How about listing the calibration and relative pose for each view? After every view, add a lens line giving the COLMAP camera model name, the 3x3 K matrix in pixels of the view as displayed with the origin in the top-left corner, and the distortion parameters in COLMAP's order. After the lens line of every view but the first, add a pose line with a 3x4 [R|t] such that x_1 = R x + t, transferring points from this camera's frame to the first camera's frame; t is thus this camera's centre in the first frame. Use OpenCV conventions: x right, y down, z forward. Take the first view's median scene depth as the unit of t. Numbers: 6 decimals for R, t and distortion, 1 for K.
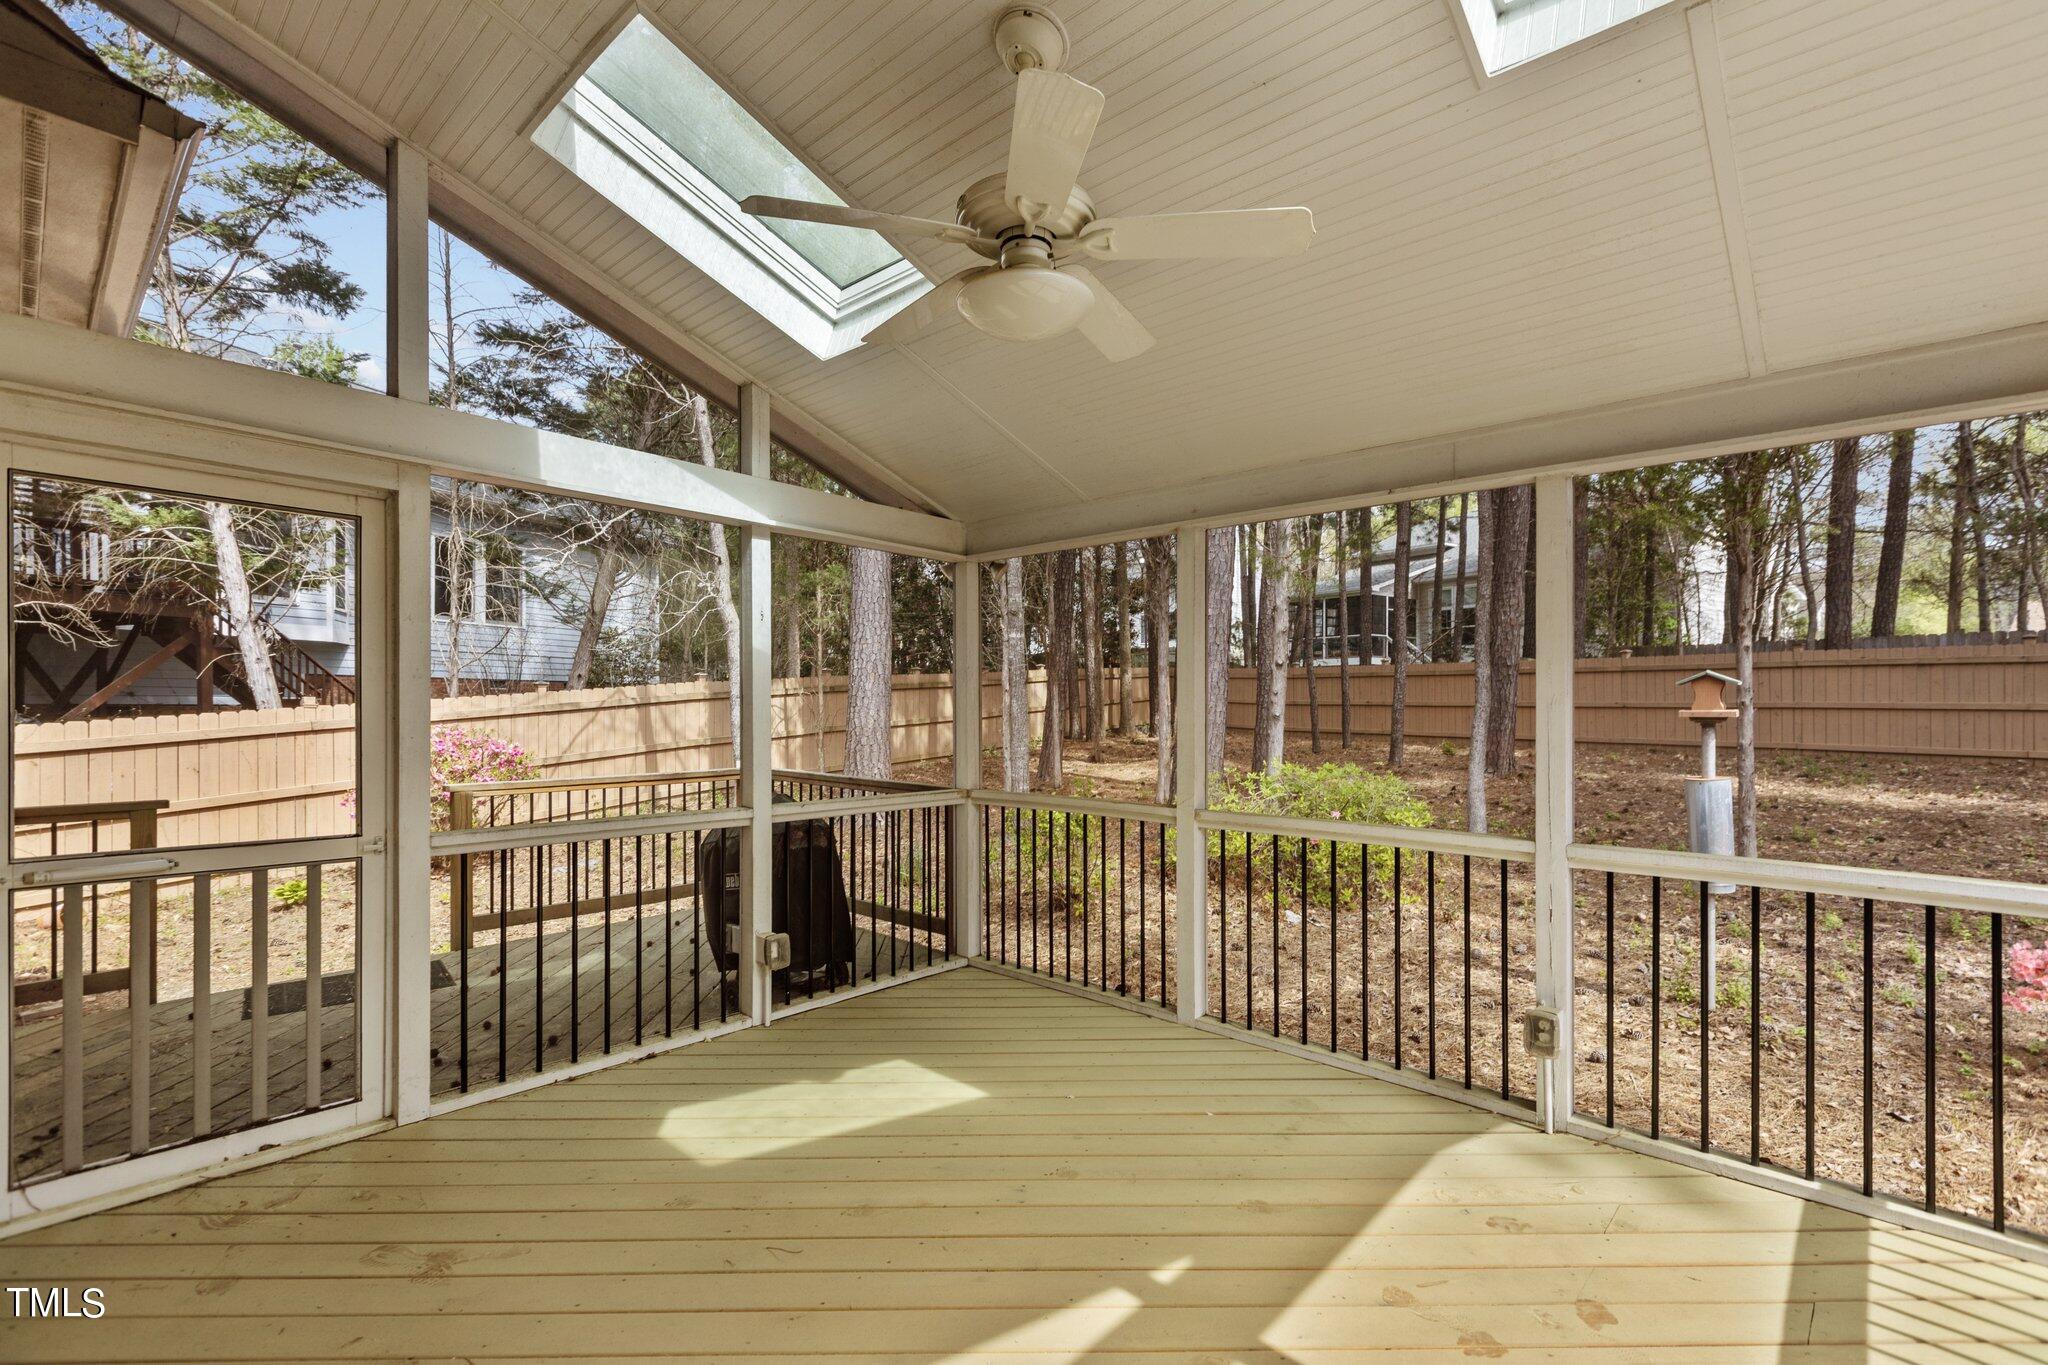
lens RADIAL K [[920.8, 0, 1025.0], [0, 920.8, 695.6], [0, 0, 1]] dist [0.001886, 0.000033]
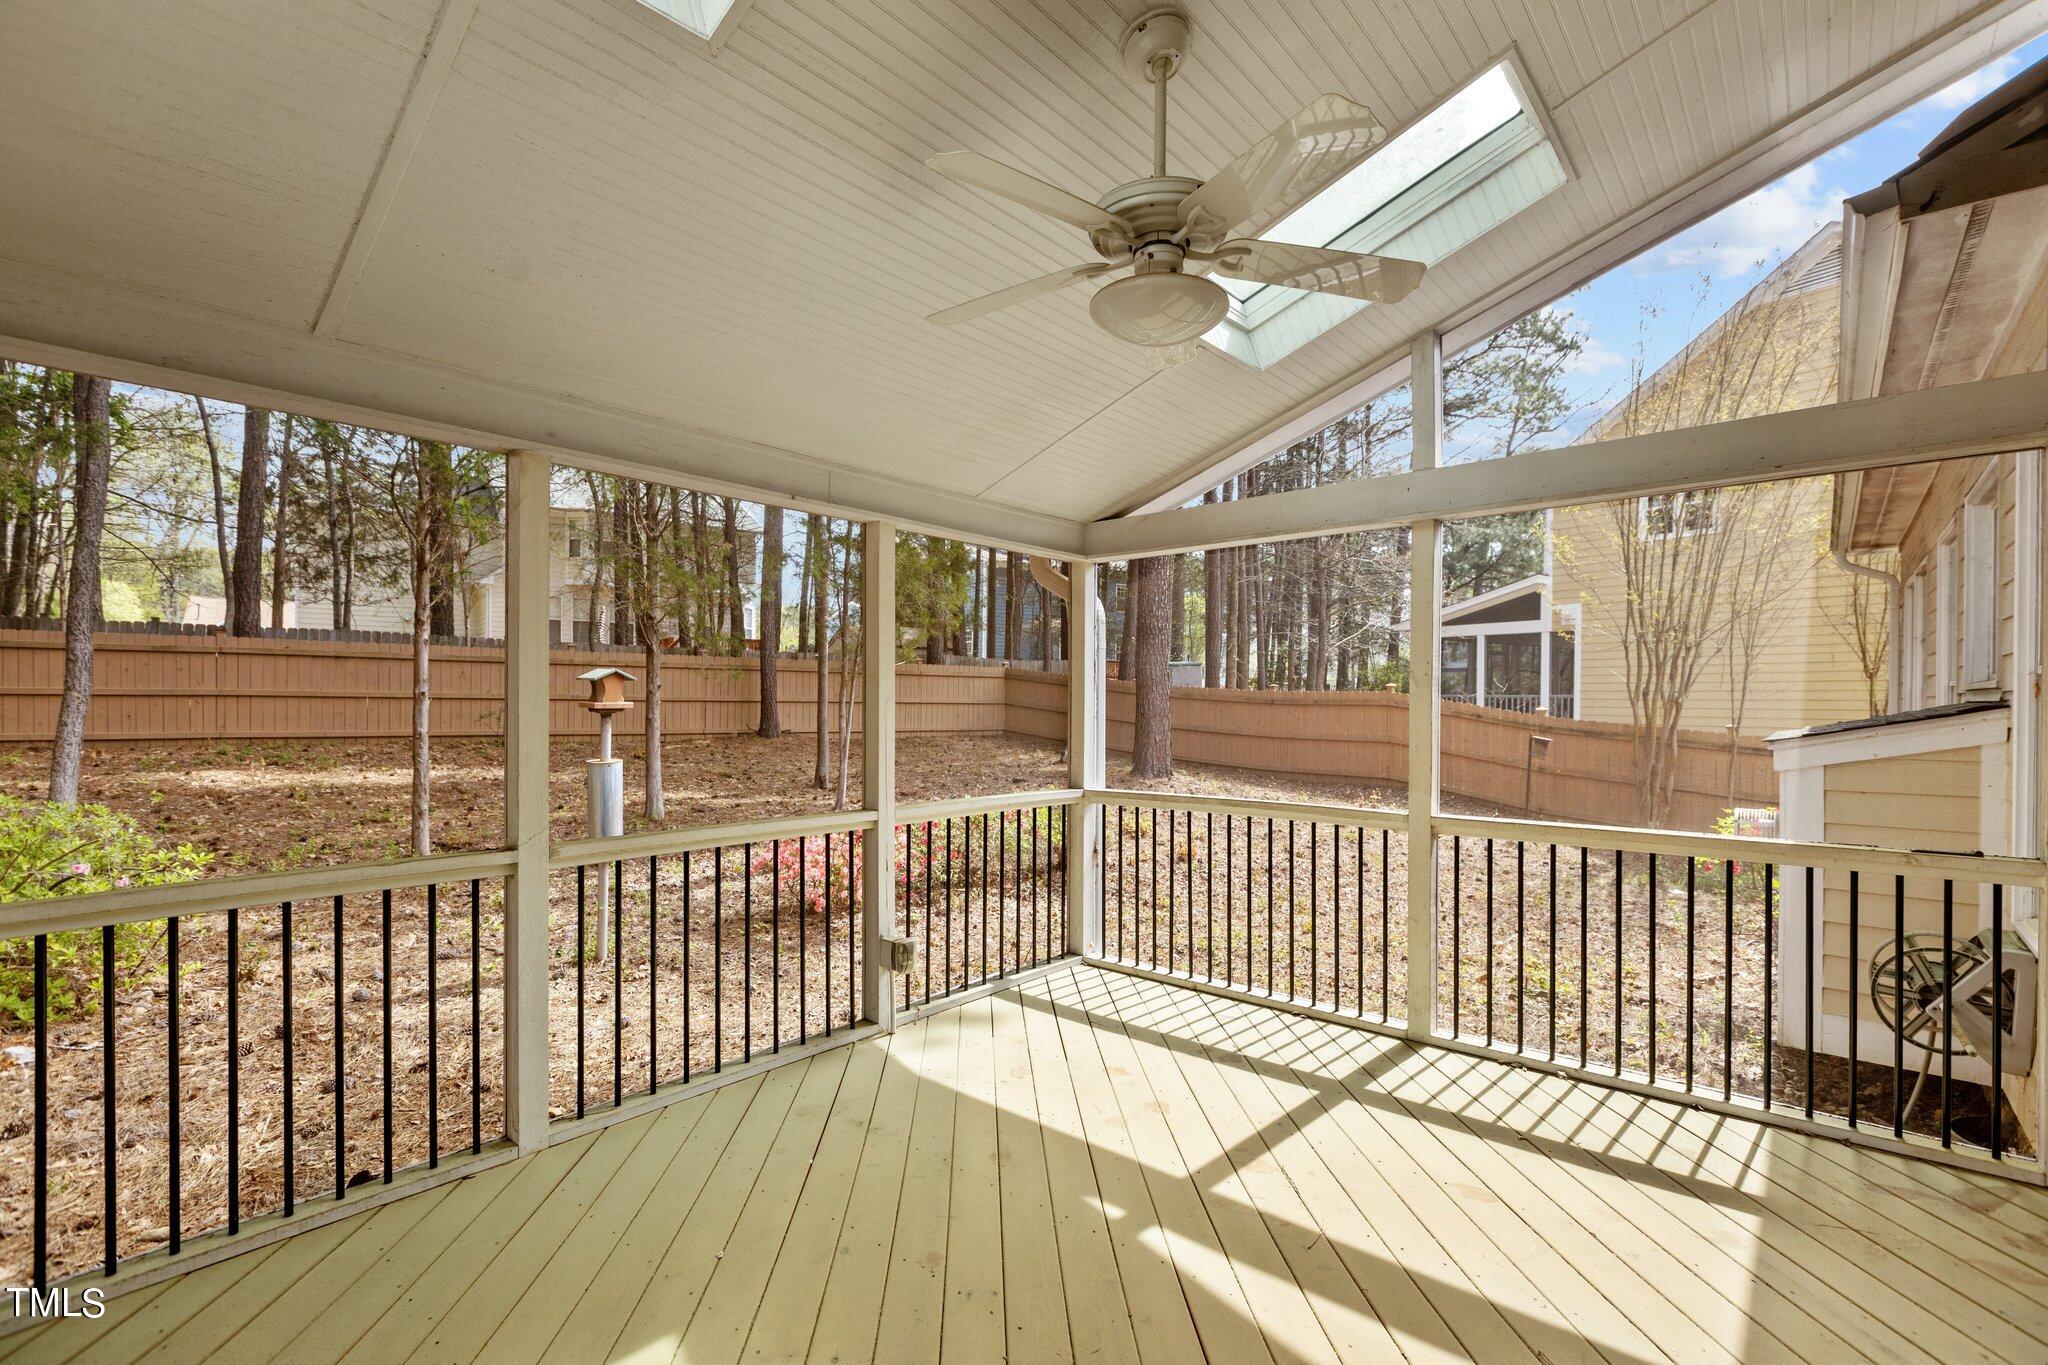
lens RADIAL K [[920.8, 0, 1025.0], [0, 920.8, 695.6], [0, 0, 1]] dist [0.001886, 0.000033]
pose [[-0.026001, -0.002428, 0.999659, -0.165814], [-0.015016, 0.999885, 0.002038, -0.001142], [-0.999549, -0.014958, -0.026034, 0.194876]]
